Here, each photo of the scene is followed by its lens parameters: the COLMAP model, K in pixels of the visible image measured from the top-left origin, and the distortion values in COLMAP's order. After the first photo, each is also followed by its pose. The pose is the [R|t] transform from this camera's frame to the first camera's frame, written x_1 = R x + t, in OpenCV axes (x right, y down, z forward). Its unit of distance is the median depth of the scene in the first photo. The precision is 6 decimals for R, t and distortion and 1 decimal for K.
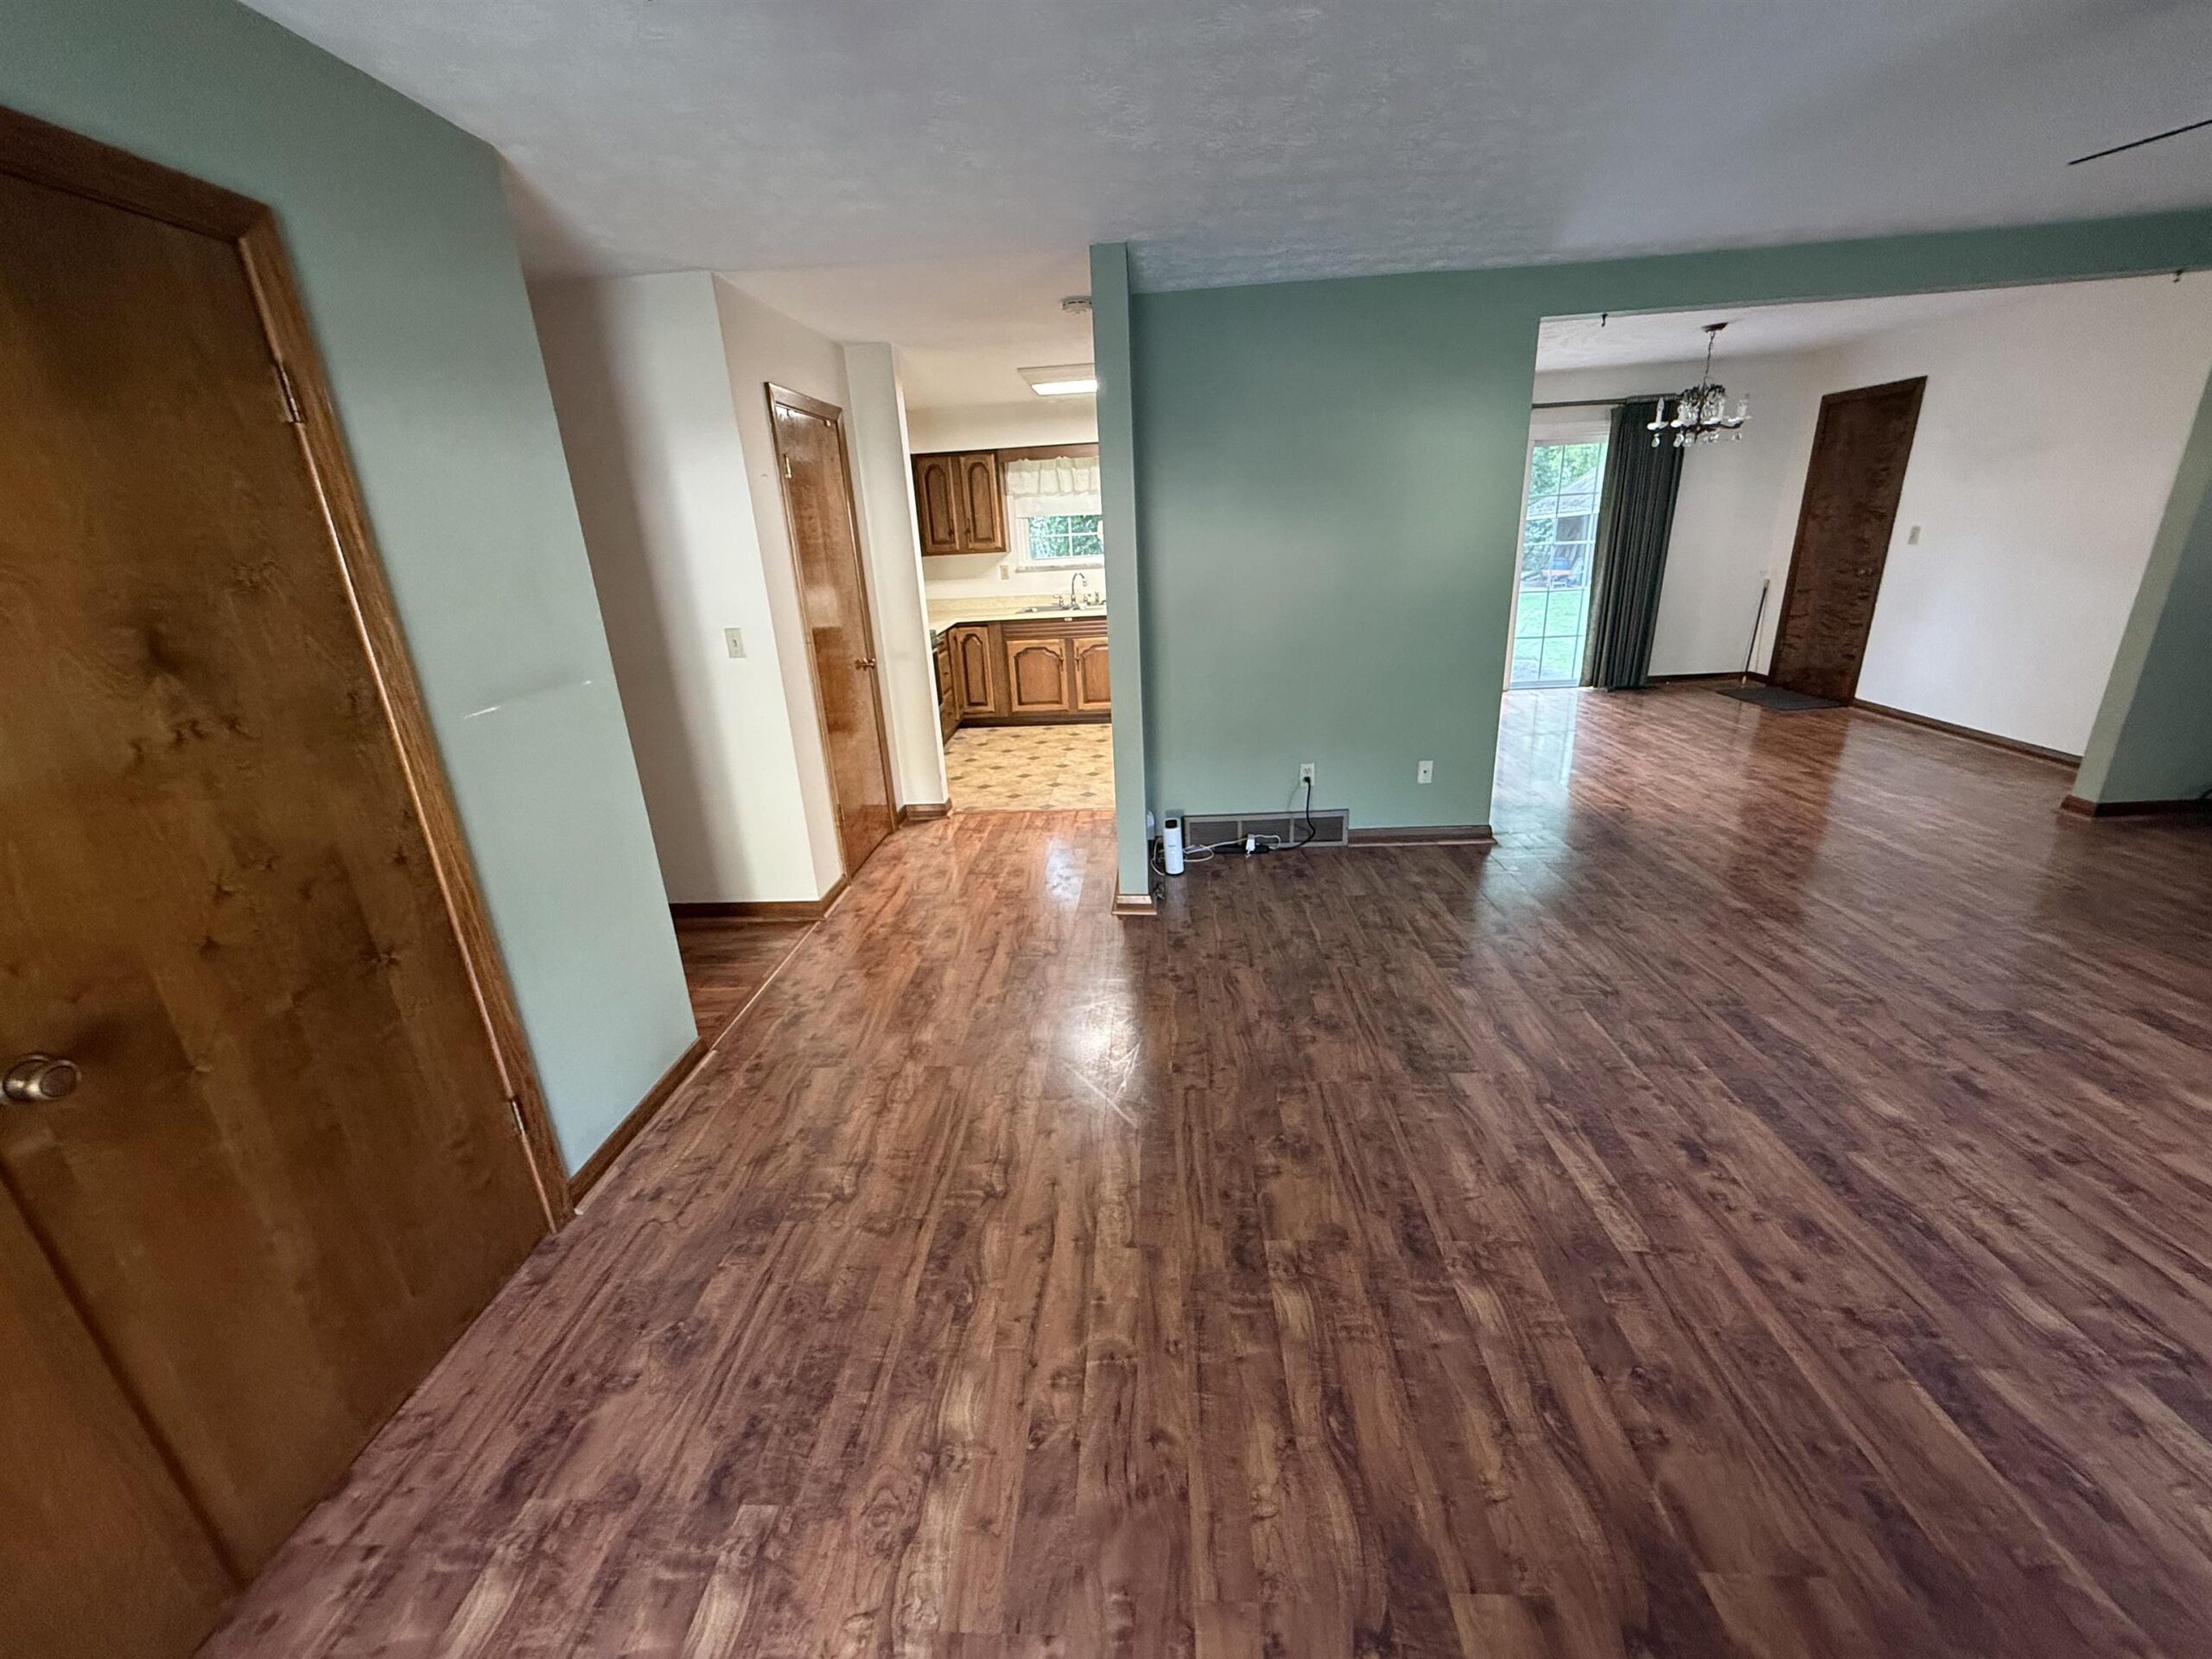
lens RADIAL K [[883.0, 0, 1100.0], [0, 883.0, 835.1], [0, 0, 1]] dist [0.001384, -0.000339]
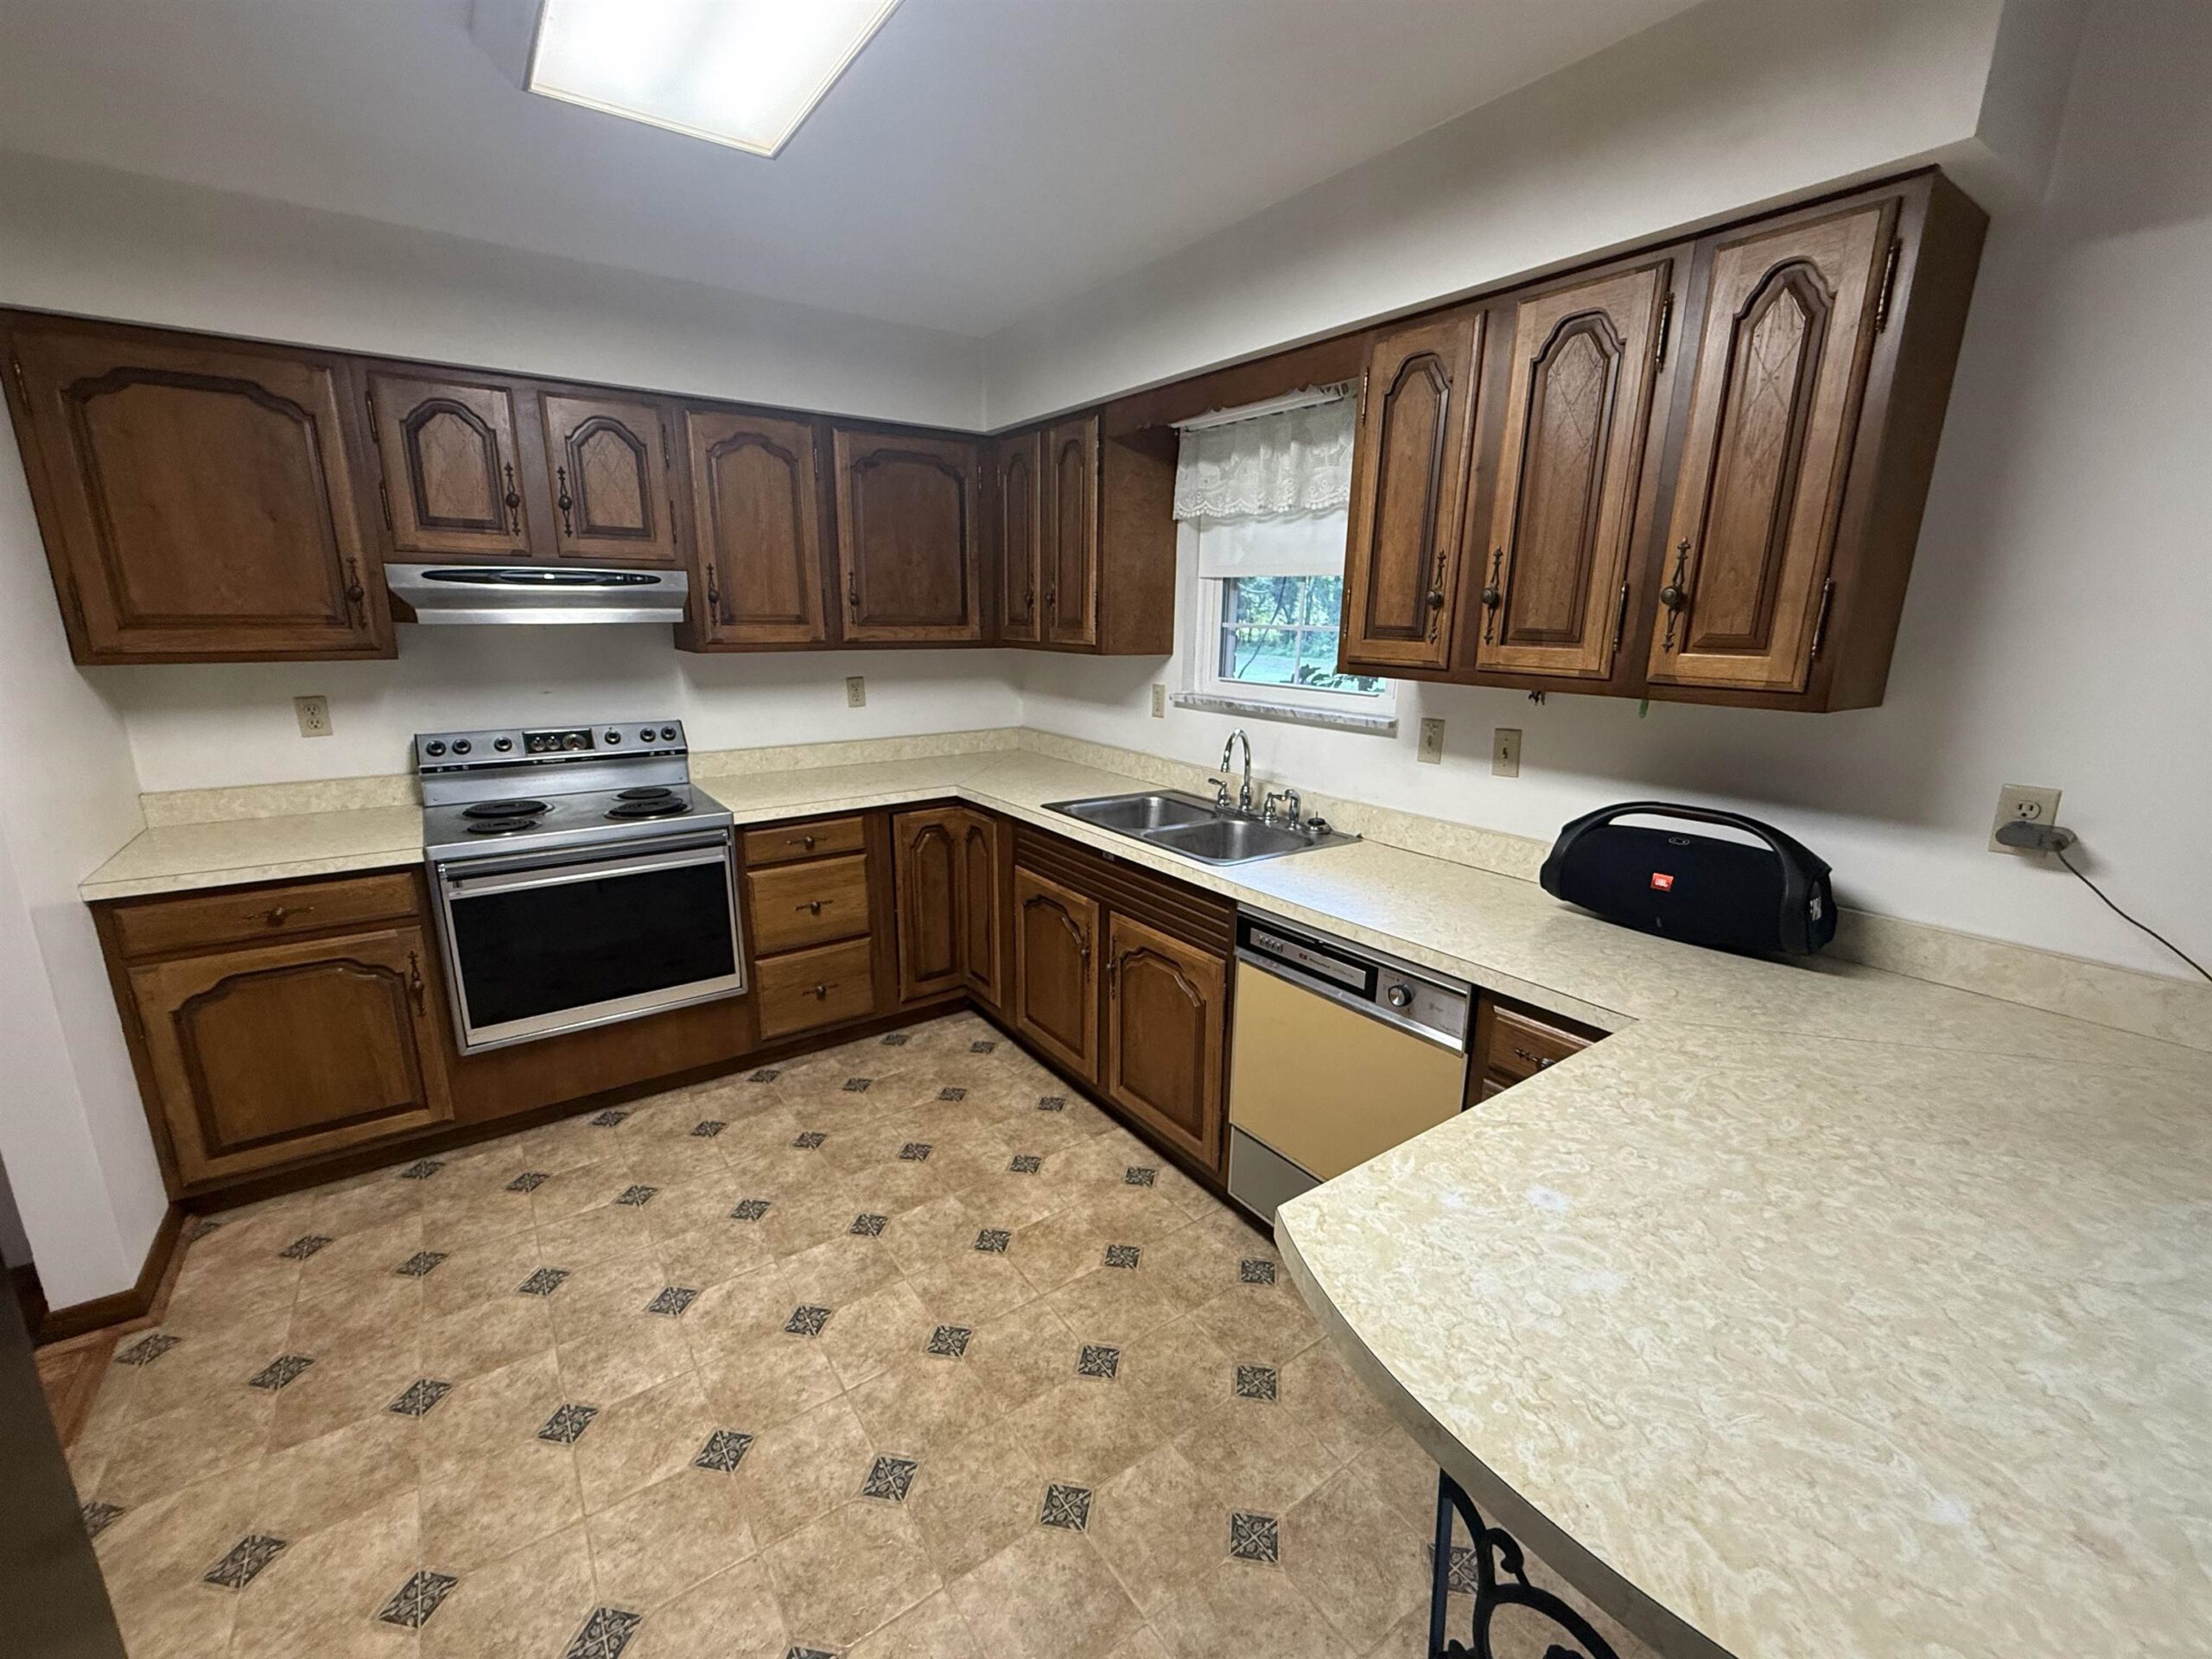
lens RADIAL K [[919.3, 0, 1103.4], [0, 919.3, 837.3], [0, 0, 1]] dist [0.001844, -0.000139]
pose [[0.625140, 0.246721, -0.740492, 0.383898], [-0.302553, 0.951147, 0.061486, -0.445835], [0.719487, 0.185601, 0.669246, 1.221875]]
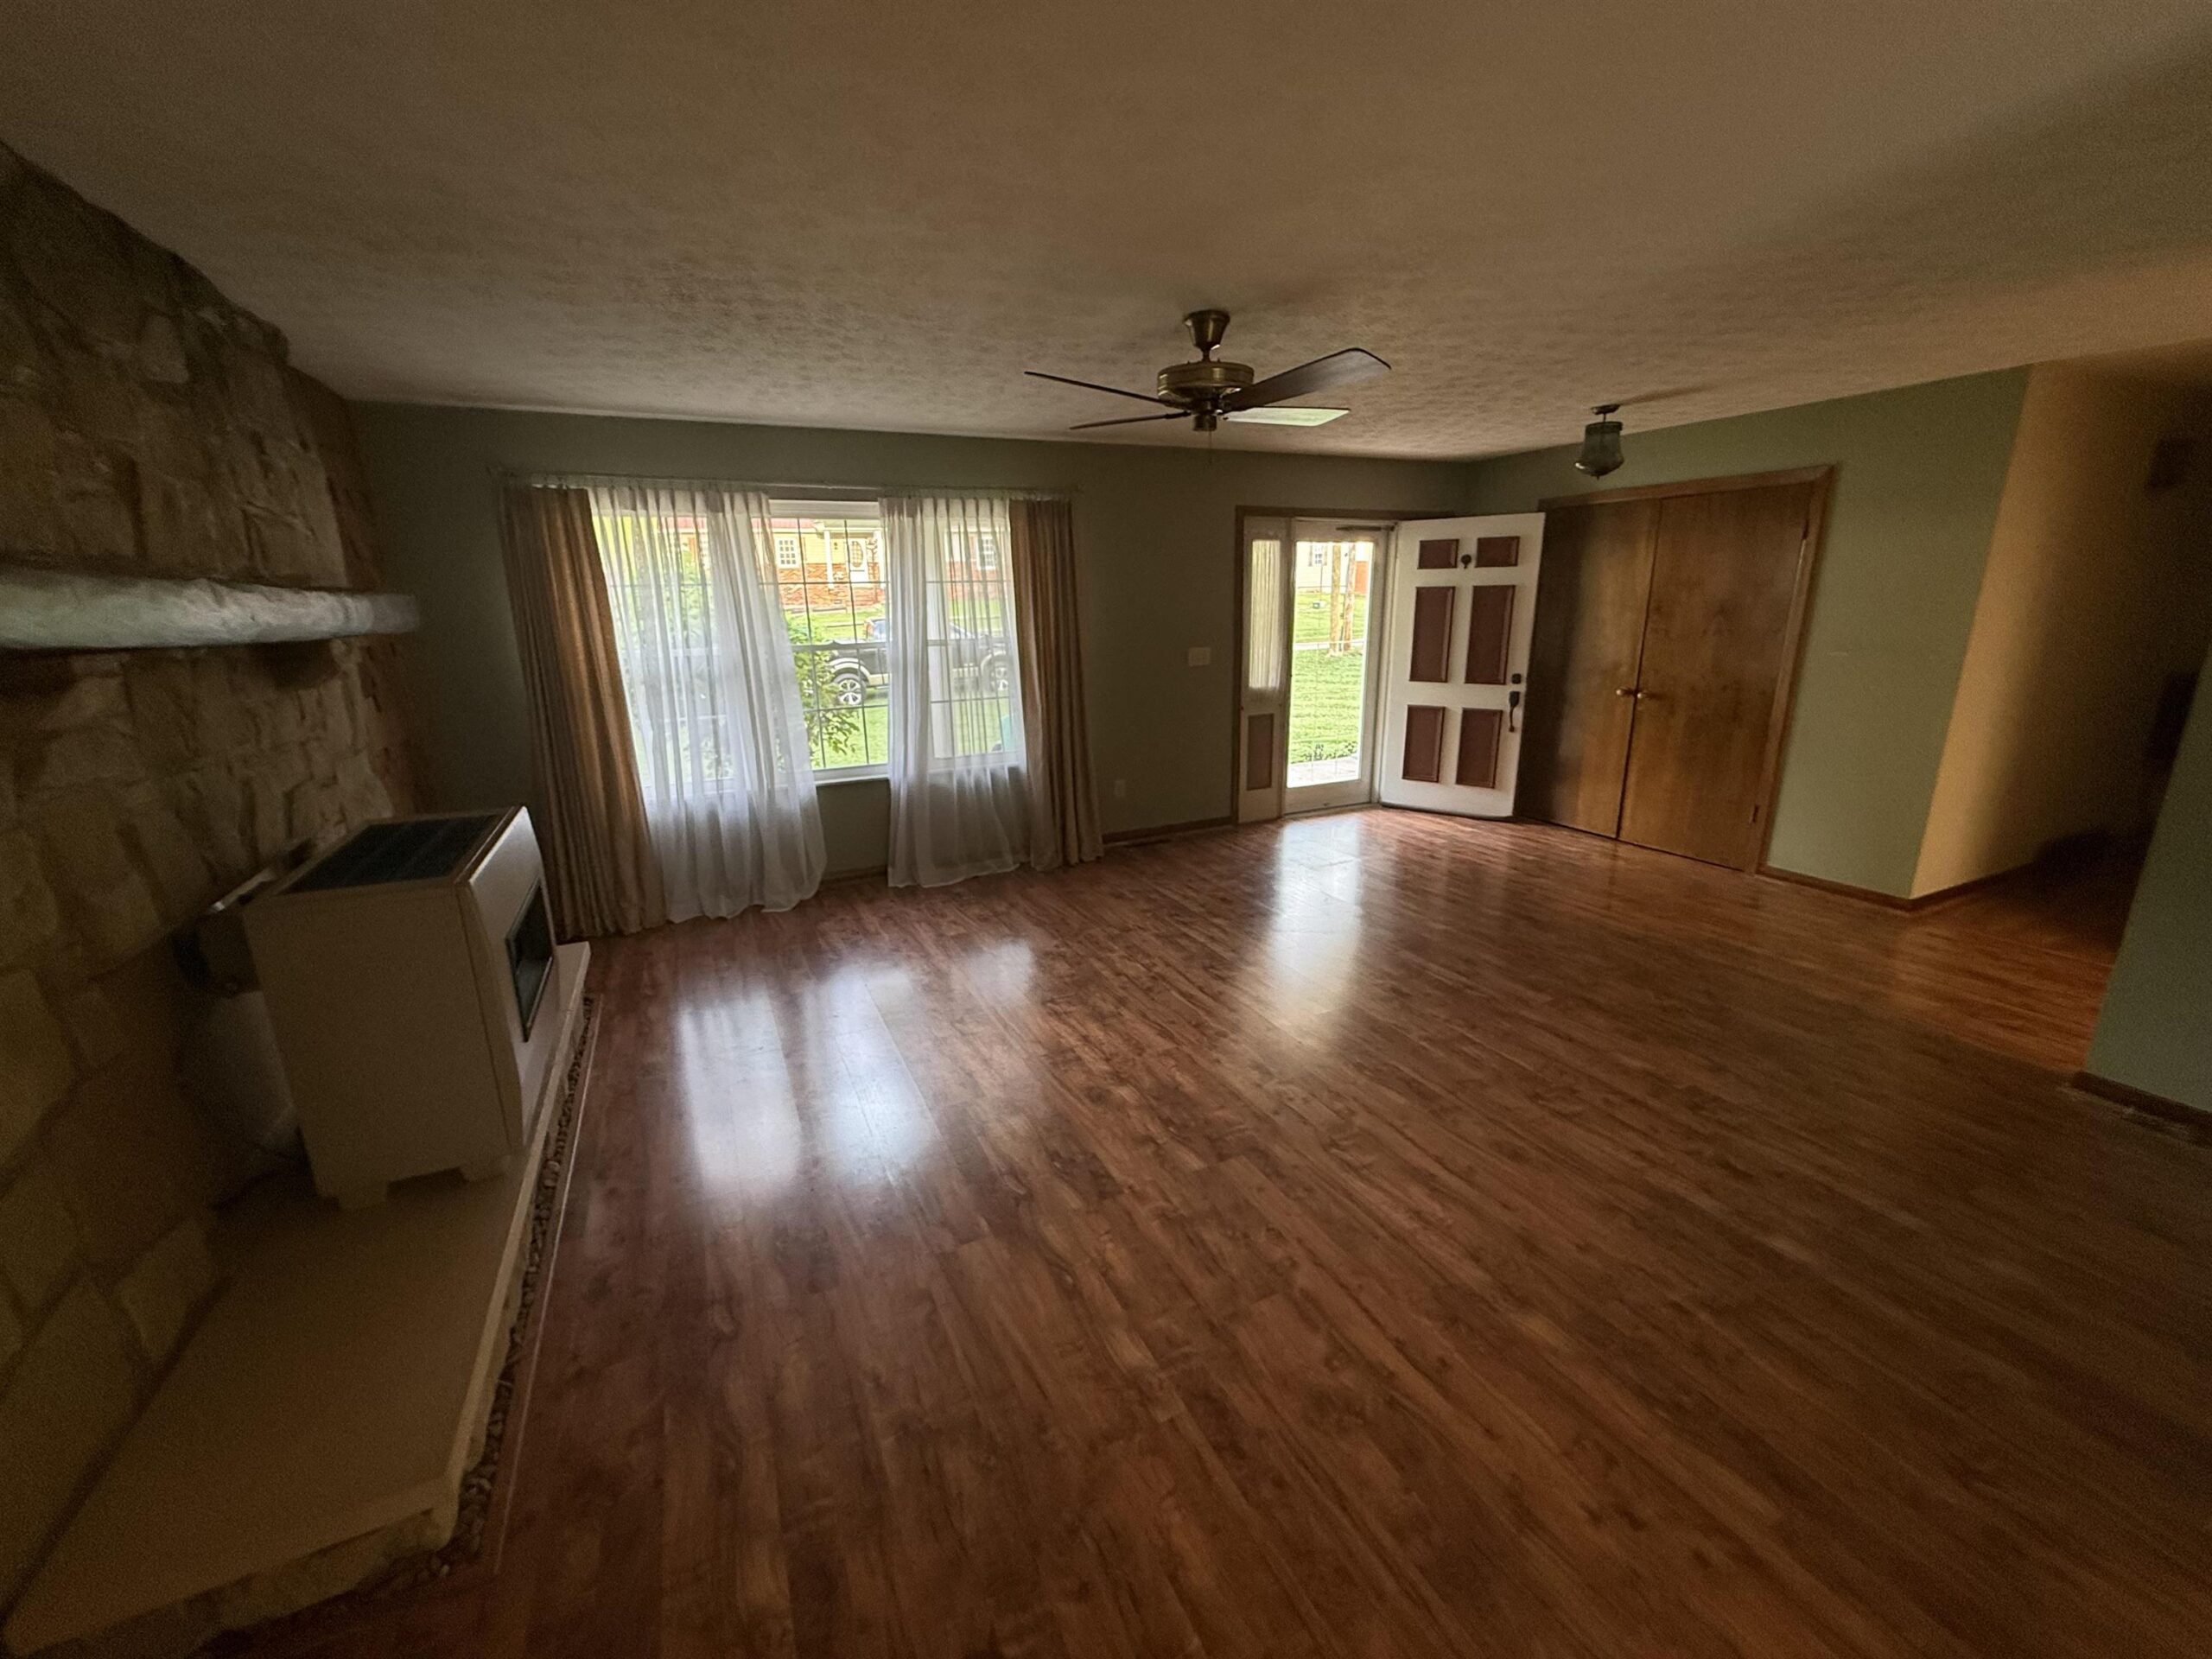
lens RADIAL K [[883.0, 0, 1100.0], [0, 883.0, 835.1], [0, 0, 1]] dist [0.001384, -0.000339]
pose [[-0.878062, 0.190161, -0.439143, 0.946452], [-0.095805, 0.829227, 0.550640, -0.379680], [0.468859, 0.525568, -0.709894, 0.906525]]
